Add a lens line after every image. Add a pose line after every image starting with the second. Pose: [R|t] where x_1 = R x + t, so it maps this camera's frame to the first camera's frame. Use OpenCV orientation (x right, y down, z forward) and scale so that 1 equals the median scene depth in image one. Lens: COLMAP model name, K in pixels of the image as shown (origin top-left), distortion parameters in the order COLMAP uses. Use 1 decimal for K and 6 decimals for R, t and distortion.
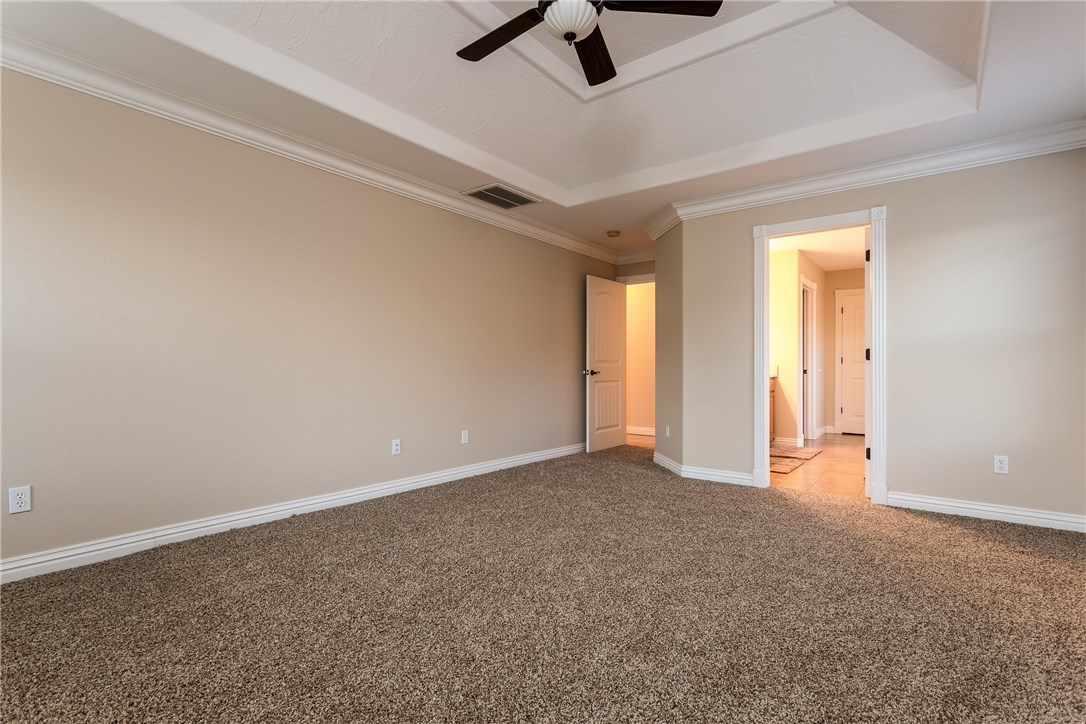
lens RADIAL K [[526.8, 0, 545.6], [0, 526.8, 365.6], [0, 0, 1]] dist [0.019372, -0.000257]
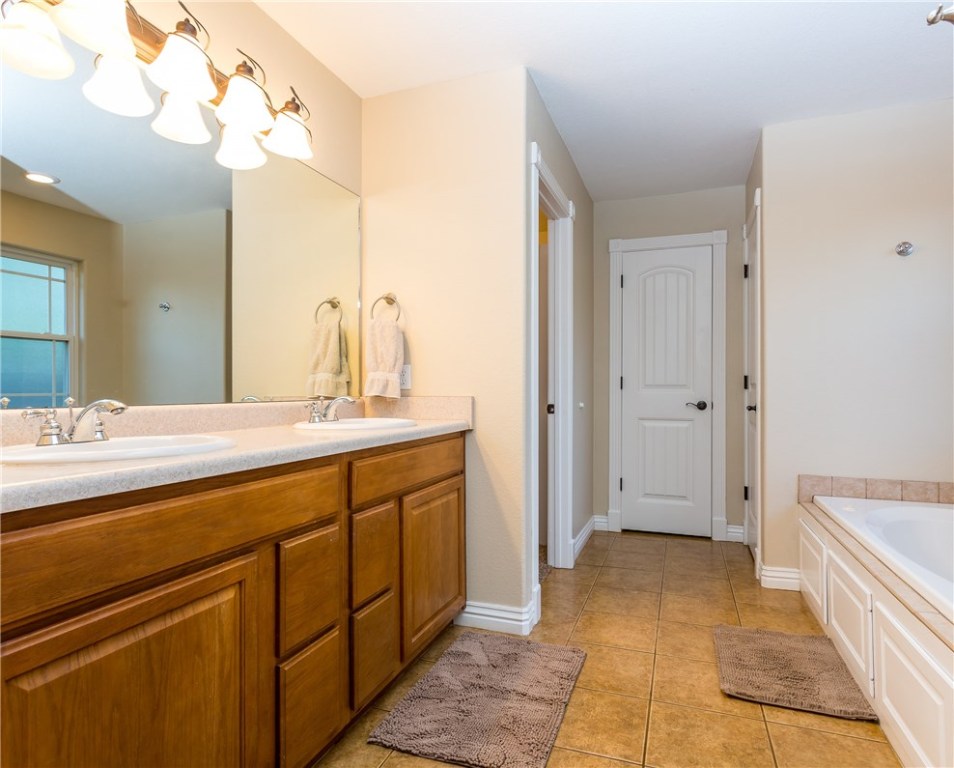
lens RADIAL K [[545.2, 0, 480.2], [0, 545.2, 384.1], [0, 0, 1]] dist [0.005357, 0.000869]
pose [[0.959019, 0.002127, 0.283335, 0.316299], [-0.000890, 0.999990, -0.004495, -0.006581], [-0.283342, 0.004058, 0.959010, 0.602845]]
